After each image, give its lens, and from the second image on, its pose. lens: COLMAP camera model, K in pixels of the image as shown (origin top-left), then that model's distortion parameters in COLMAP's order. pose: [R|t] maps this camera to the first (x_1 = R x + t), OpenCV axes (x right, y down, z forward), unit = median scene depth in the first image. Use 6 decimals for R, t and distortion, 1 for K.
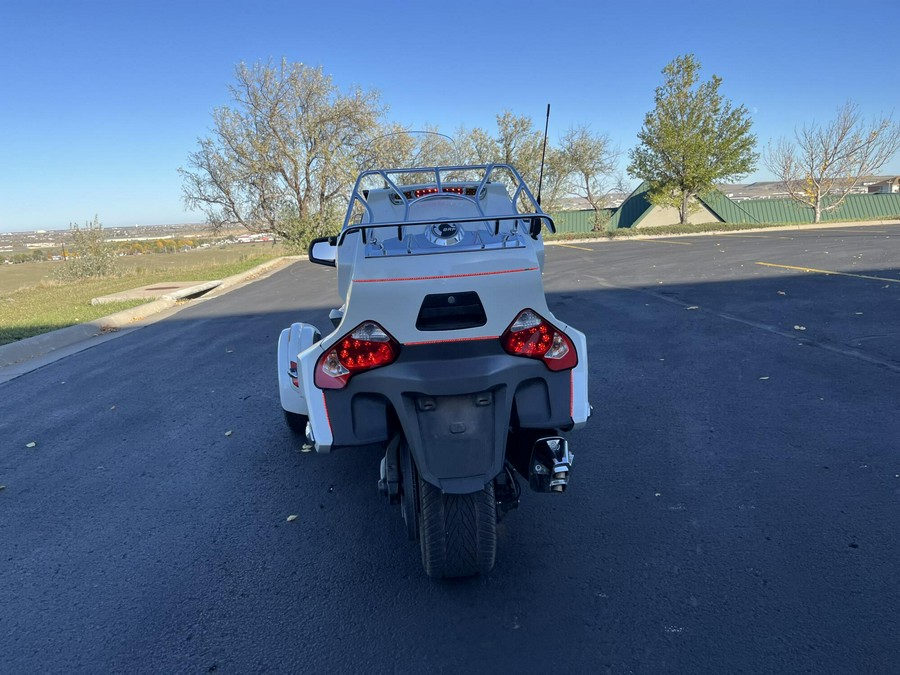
lens RADIAL K [[684.7, 0, 443.7], [0, 684.7, 338.6], [0, 0, 1]] dist [0.053479, -0.076859]
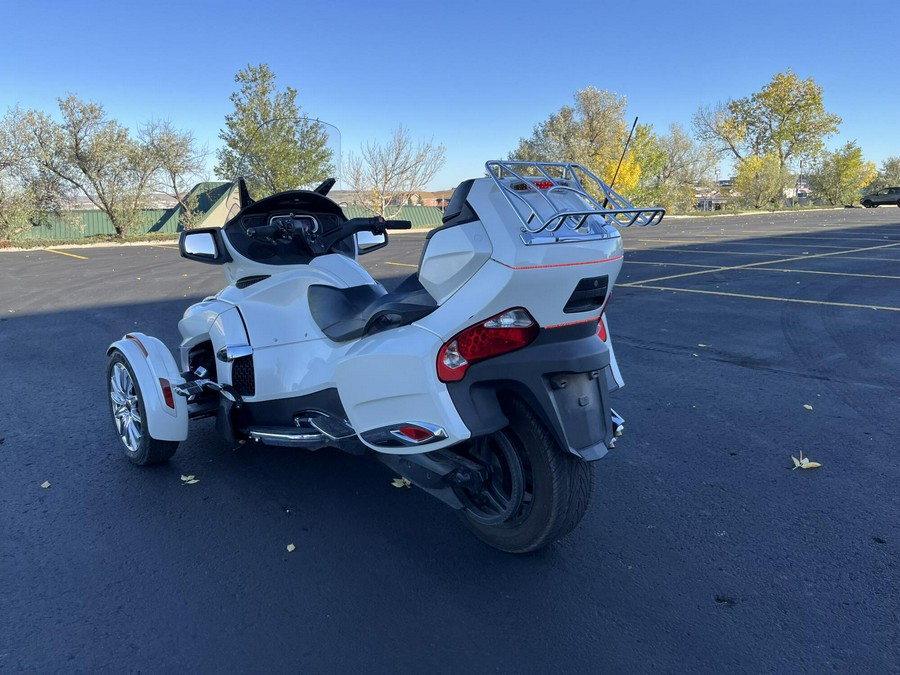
lens RADIAL K [[684.7, 0, 445.5], [0, 684.7, 328.1], [0, 0, 1]] dist [0.053479, -0.076859]
pose [[0.805078, -0.065512, 0.589541, -0.064940], [0.077196, 0.997001, 0.005371, -0.000676], [-0.588125, 0.041186, 0.807721, 0.019628]]
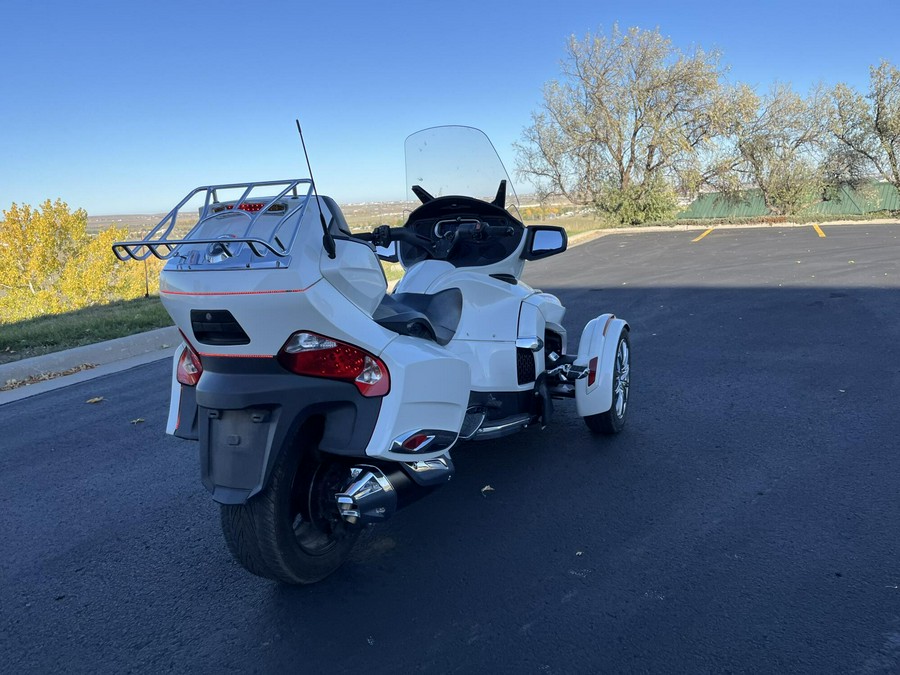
lens RADIAL K [[684.7, 0, 447.1], [0, 684.7, 336.3], [0, 0, 1]] dist [0.053479, -0.076859]
pose [[0.874393, 0.101091, -0.474571, 0.062317], [-0.081460, 0.994758, 0.061809, -0.009171], [0.478332, -0.015387, 0.878044, 0.020144]]
